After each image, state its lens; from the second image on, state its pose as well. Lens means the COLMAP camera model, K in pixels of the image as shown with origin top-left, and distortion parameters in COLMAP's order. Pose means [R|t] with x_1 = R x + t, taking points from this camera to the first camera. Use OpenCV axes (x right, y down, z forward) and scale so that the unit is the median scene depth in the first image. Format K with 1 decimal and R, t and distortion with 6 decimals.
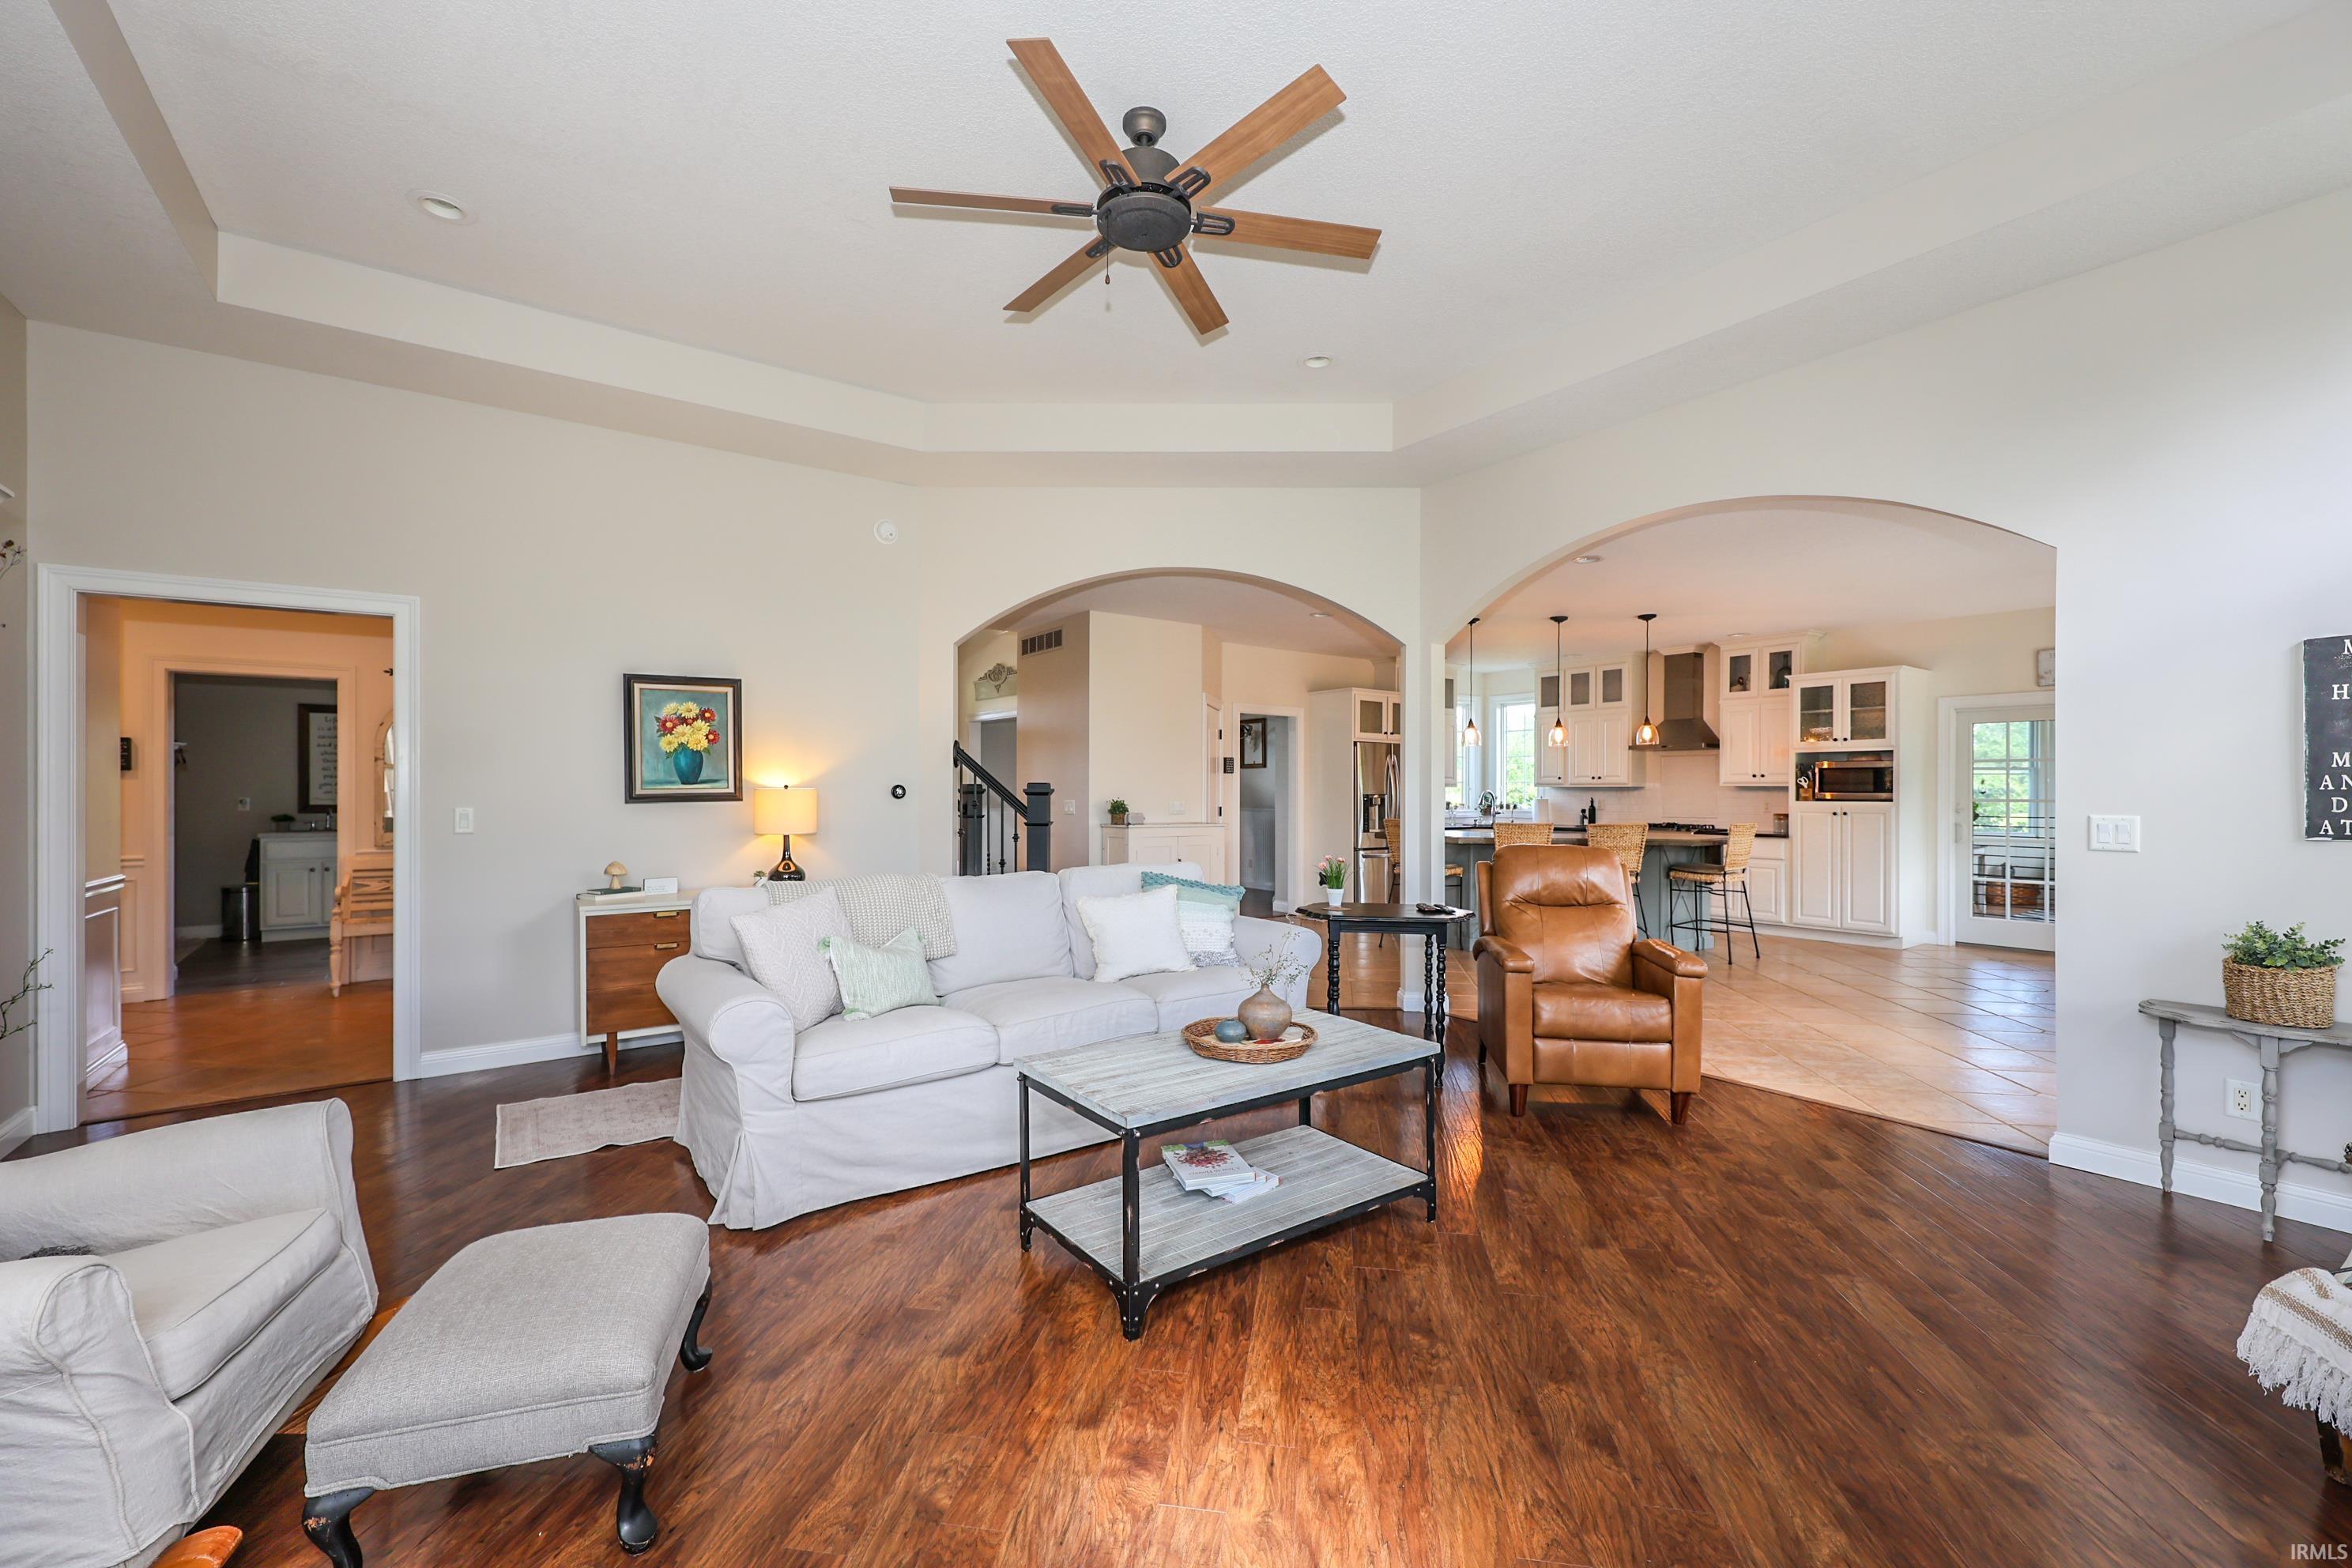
lens RADIAL K [[951.5, 0, 1177.2], [0, 951.5, 786.2], [0, 0, 1]] dist [0.002073, 0.000089]
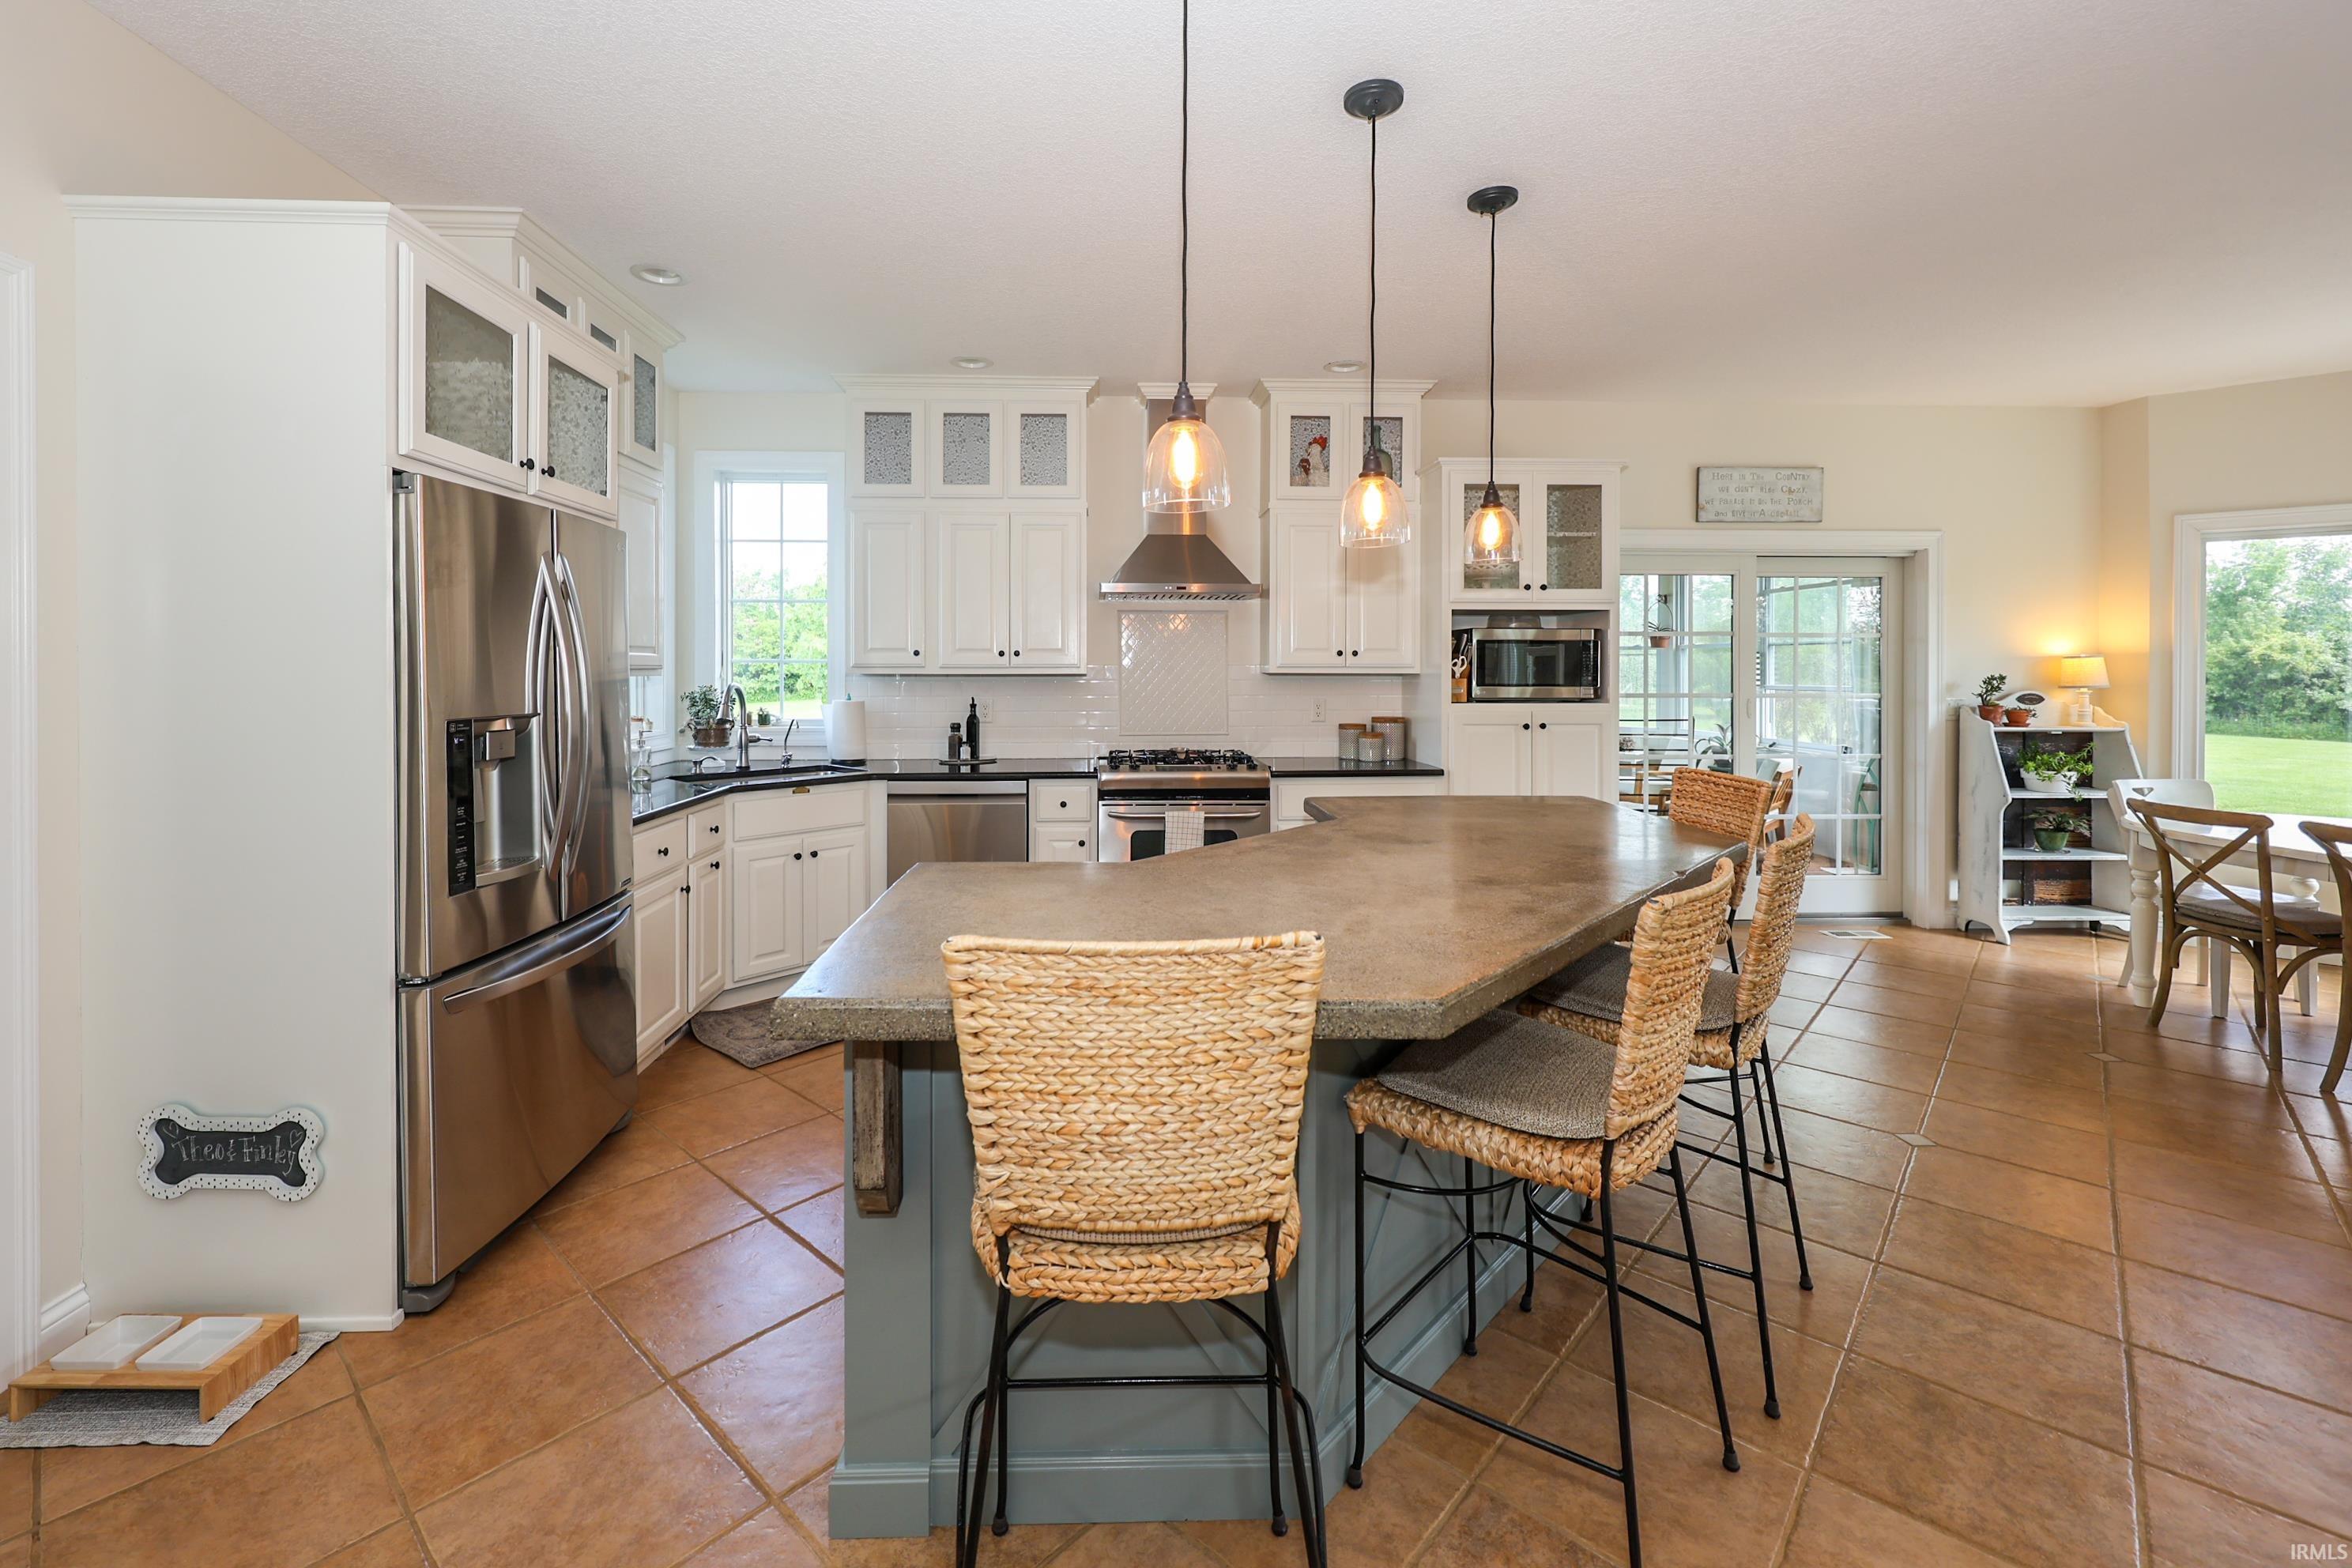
lens RADIAL K [[951.5, 0, 1166.7], [0, 951.5, 787.1], [0, 0, 1]] dist [0.002073, 0.000089]
pose [[0.558866, -0.099005, 0.823327, 0.106618], [-0.004129, 0.992503, 0.122151, -0.002001], [-0.829248, -0.071666, 0.554267, 0.689731]]
